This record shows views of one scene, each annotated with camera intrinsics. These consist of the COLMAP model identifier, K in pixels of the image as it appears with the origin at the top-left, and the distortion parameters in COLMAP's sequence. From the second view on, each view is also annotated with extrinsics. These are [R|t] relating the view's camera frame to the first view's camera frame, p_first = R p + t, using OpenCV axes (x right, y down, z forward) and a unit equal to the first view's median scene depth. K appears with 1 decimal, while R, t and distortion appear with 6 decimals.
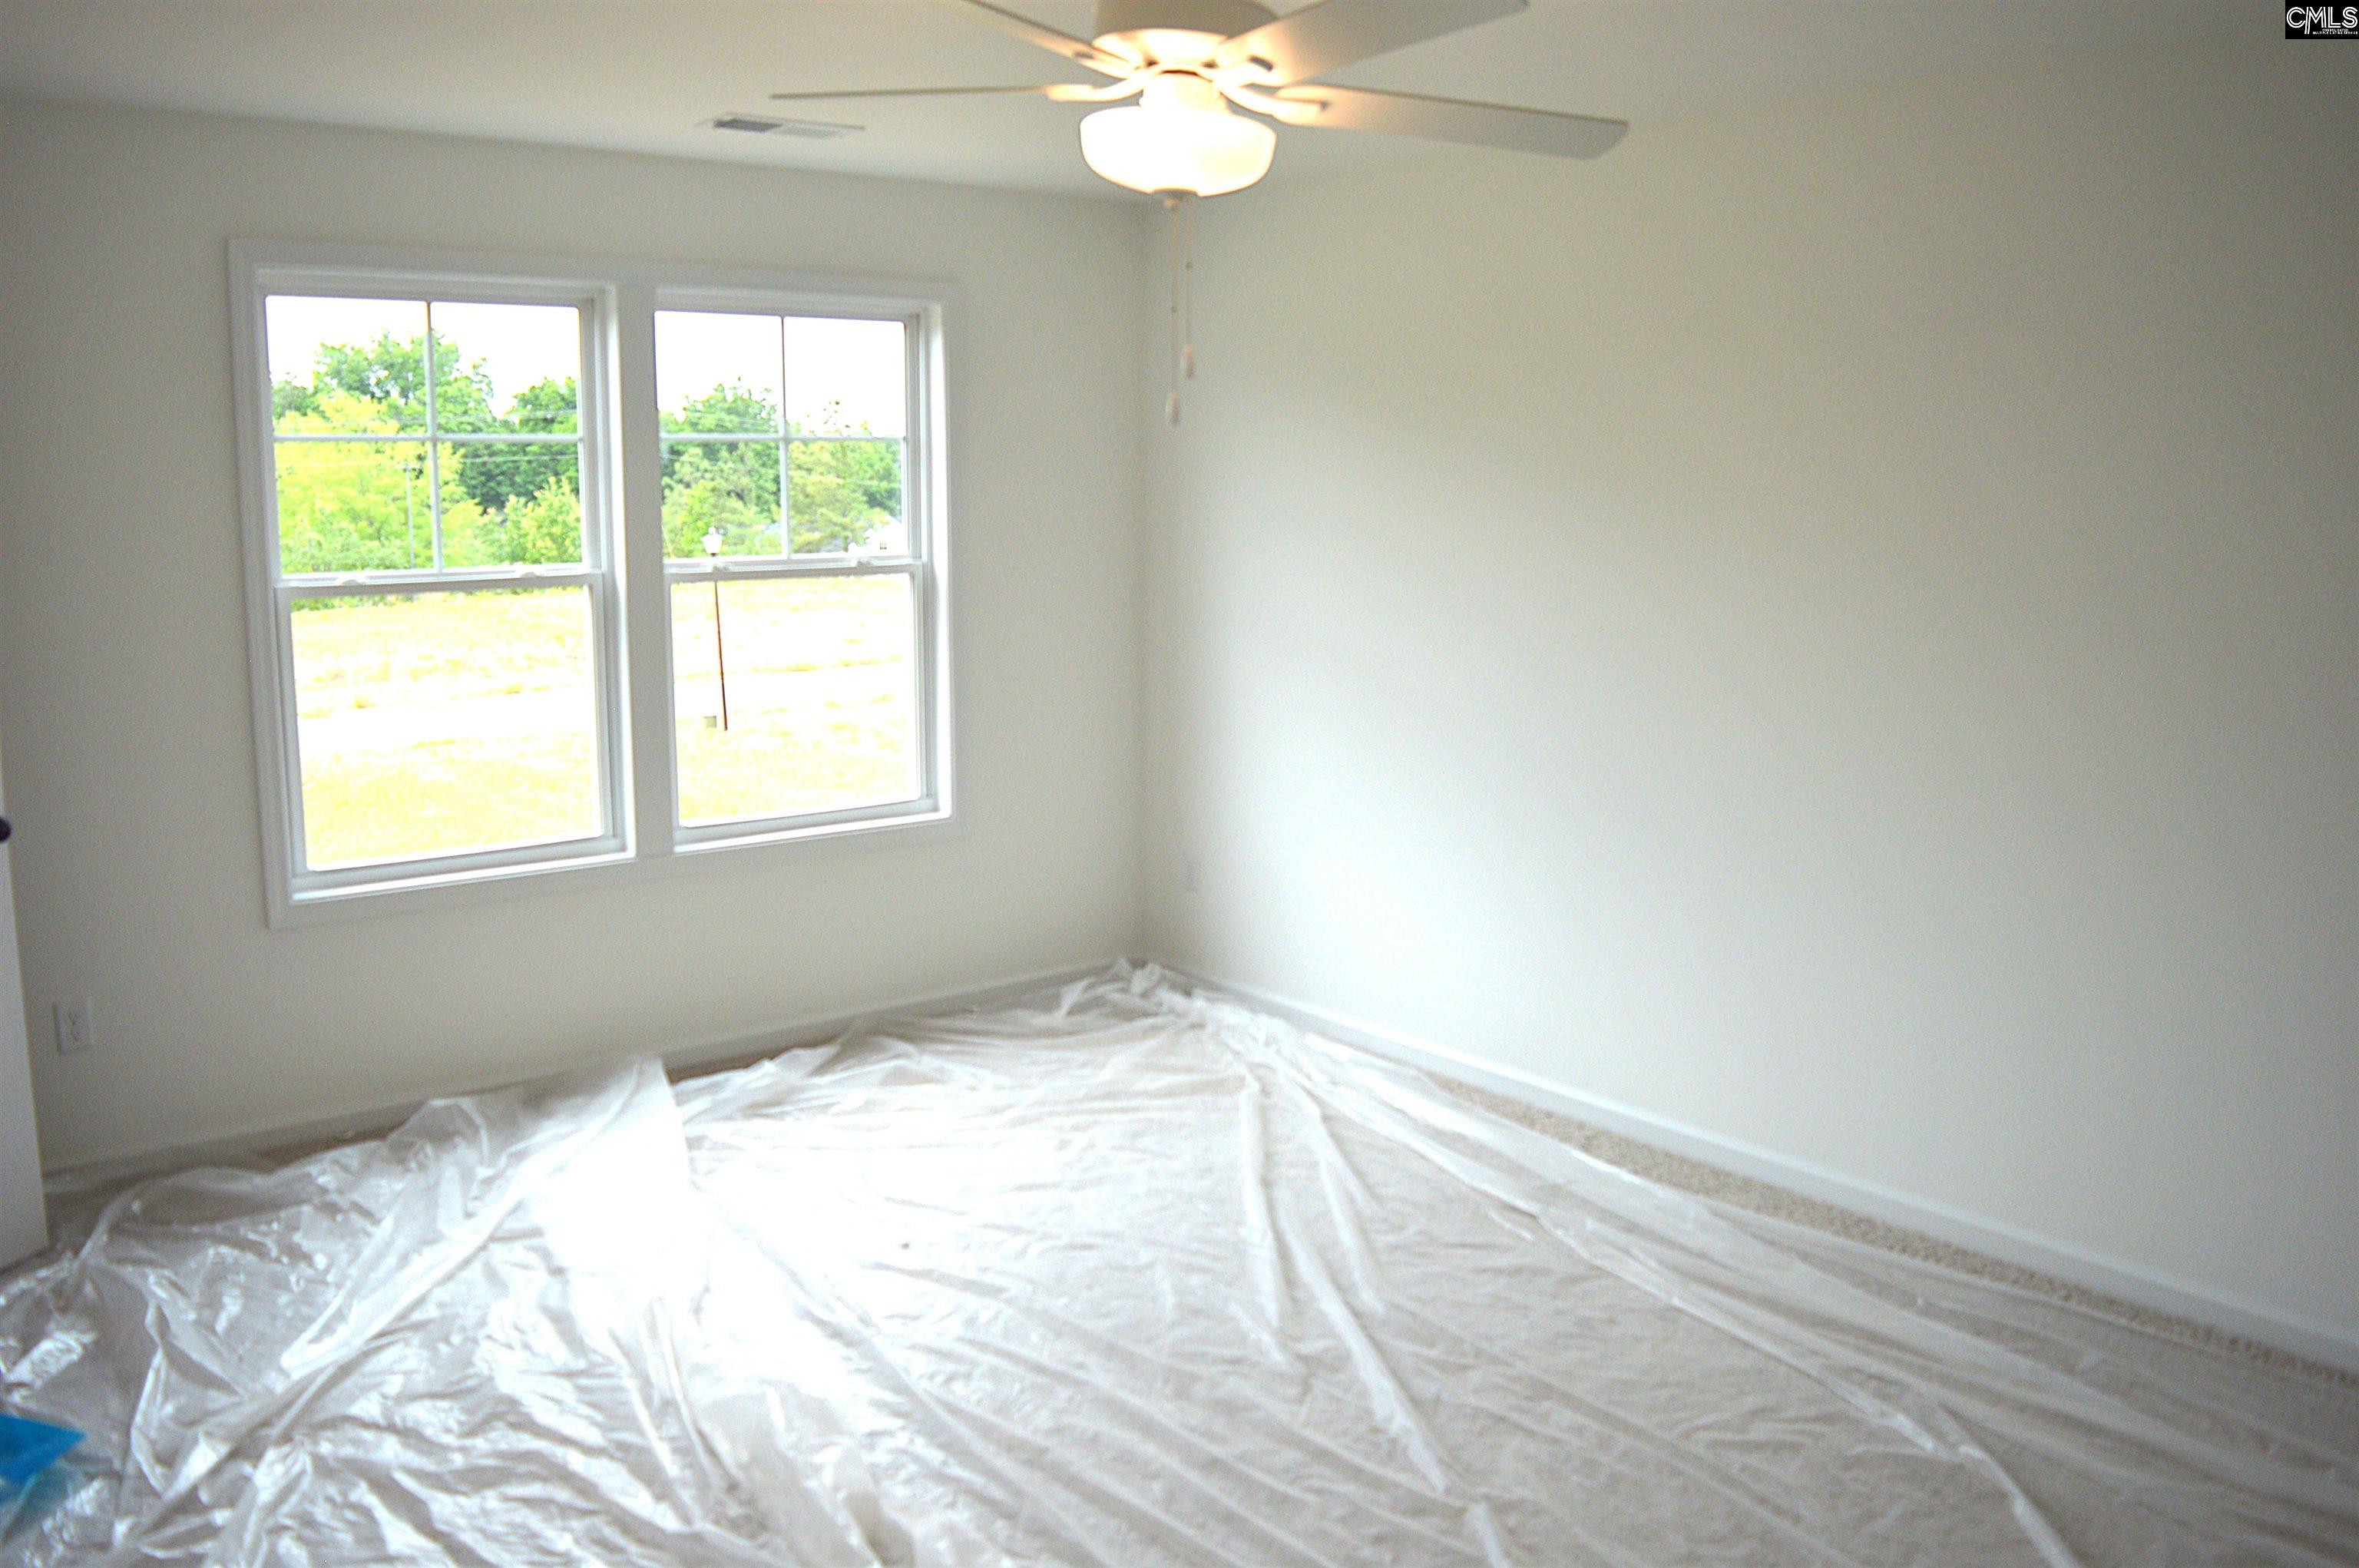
lens RADIAL K [[1909.7, 0, 1131.5], [0, 1909.7, 777.9], [0, 0, 1]] dist [-0.086273, 0.021238]
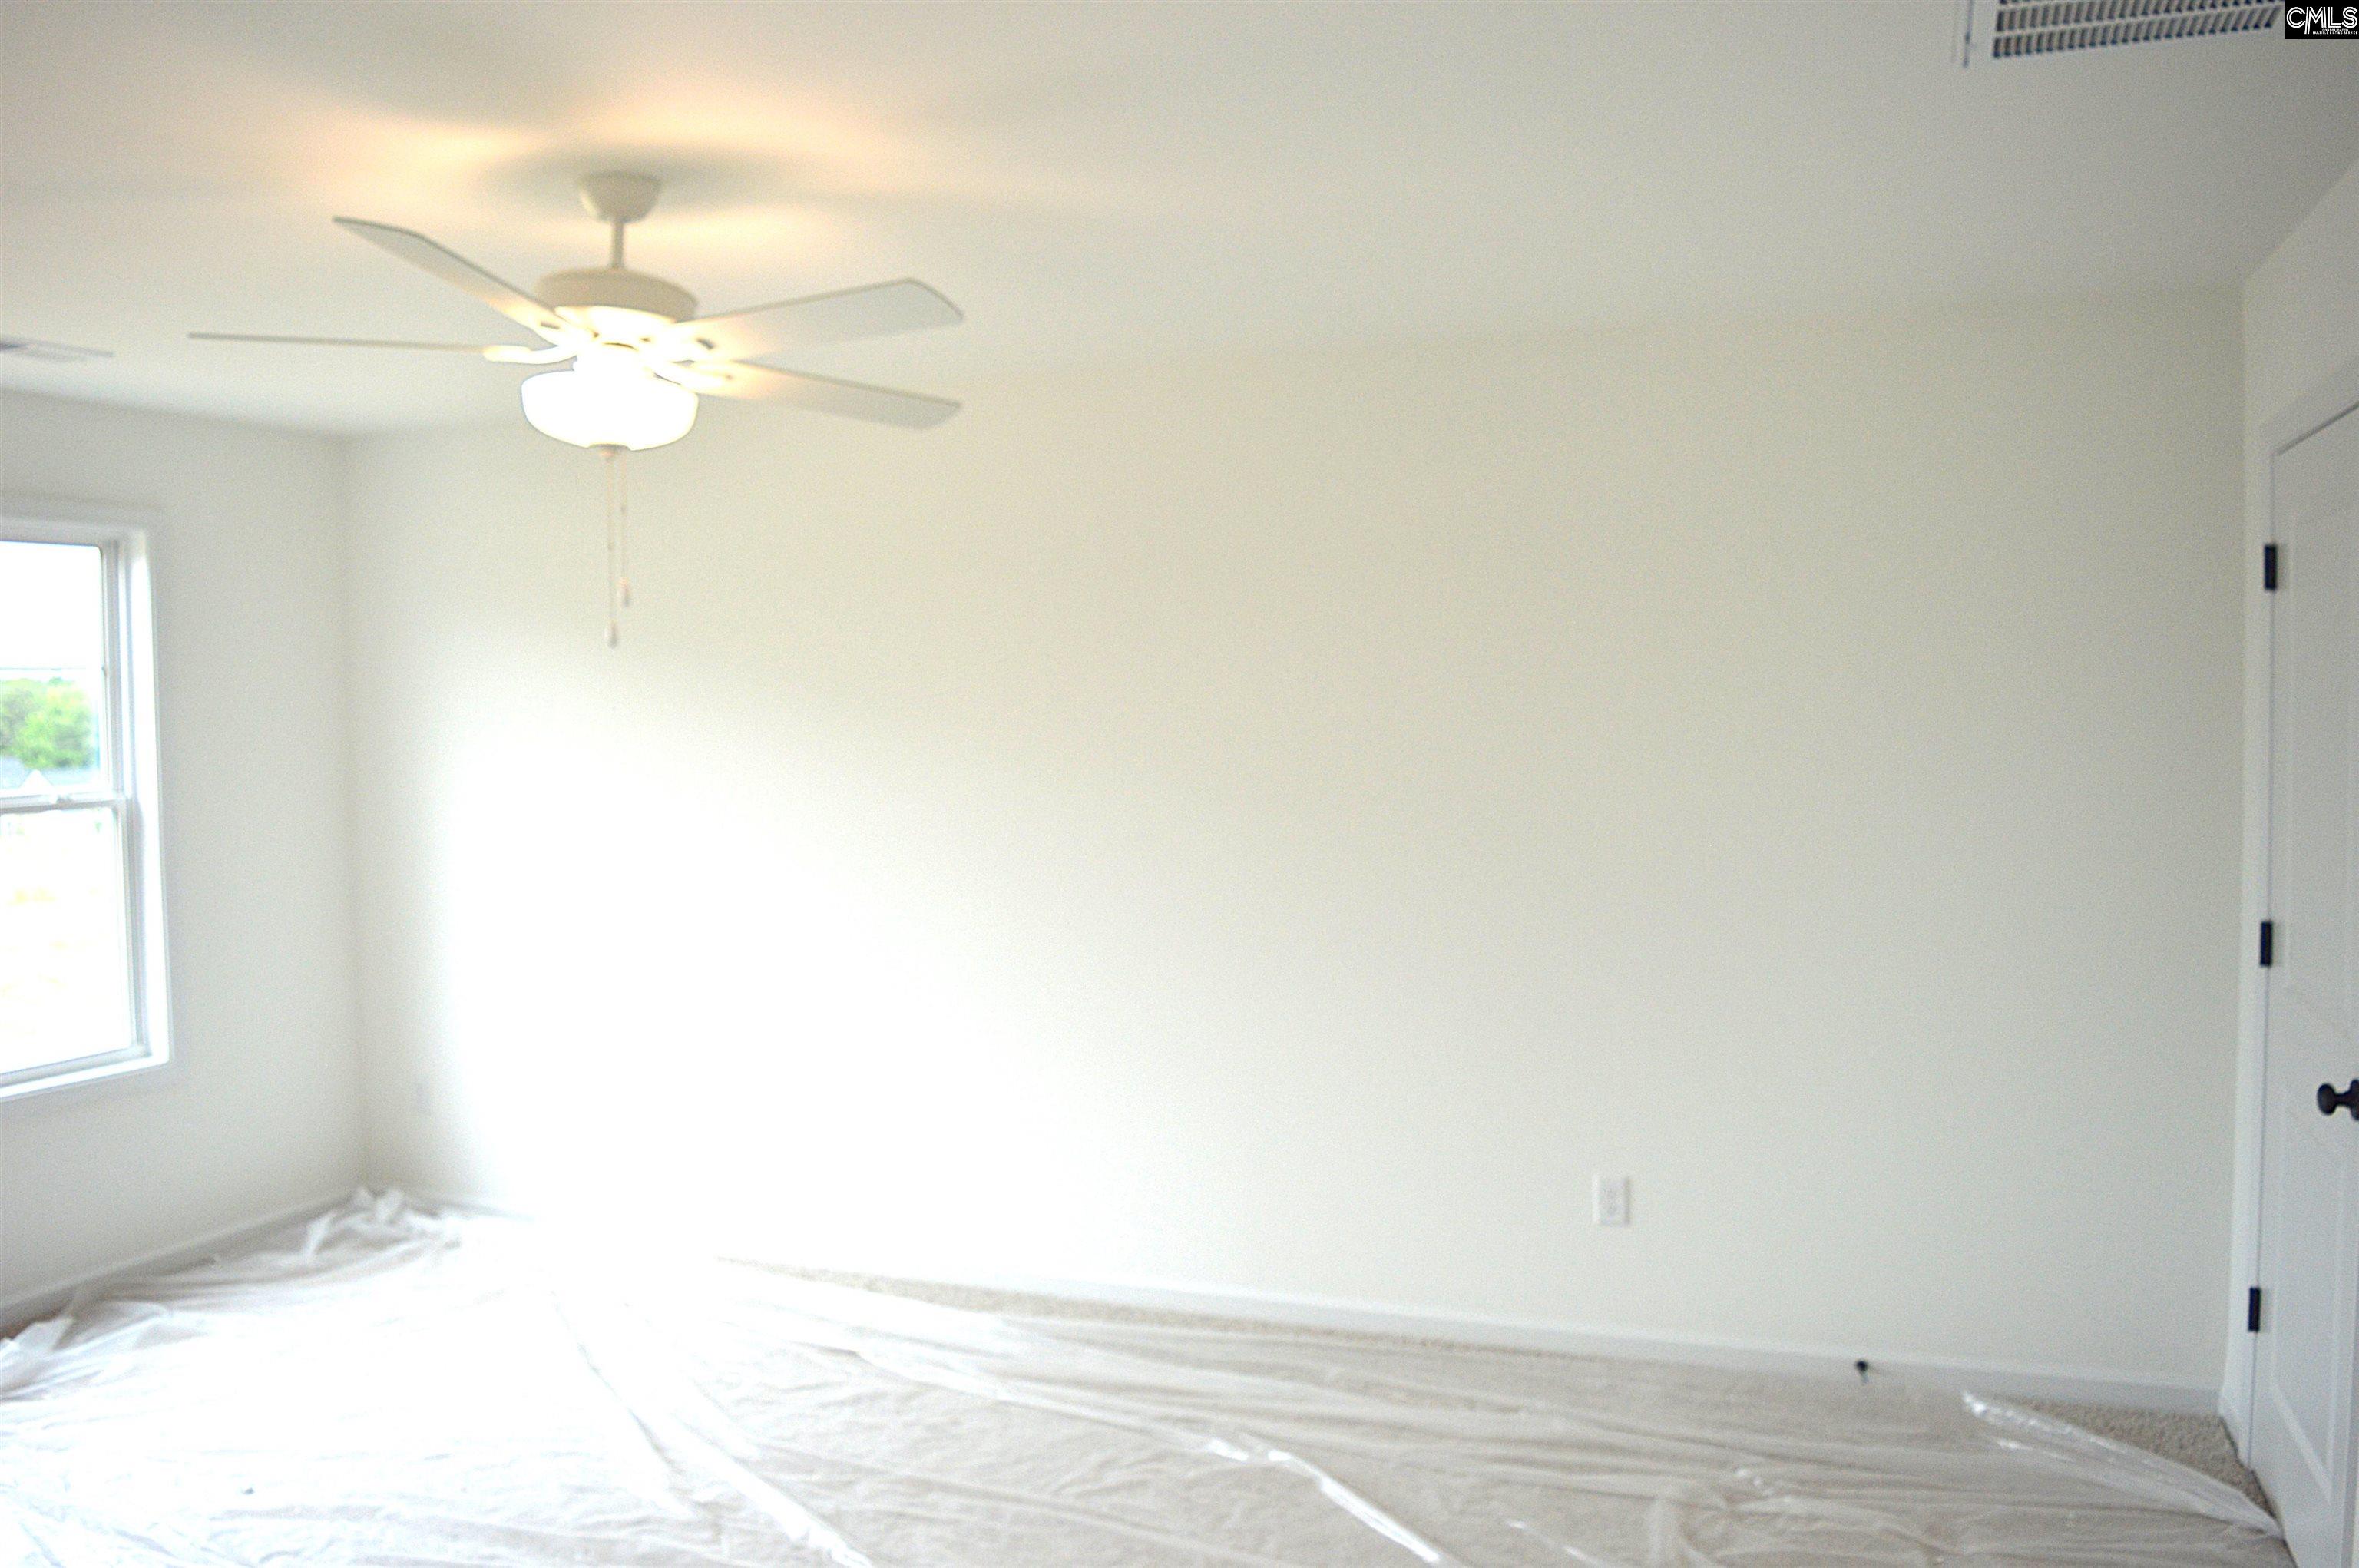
lens RADIAL K [[1909.7, 0, 1131.5], [0, 1909.7, 777.9], [0, 0, 1]] dist [-0.086273, 0.021238]
pose [[0.872128, -0.036978, 0.487878, -0.185404], [0.094175, 0.991181, -0.093222, 0.018756], [-0.480128, 0.127248, 0.867920, -0.083543]]
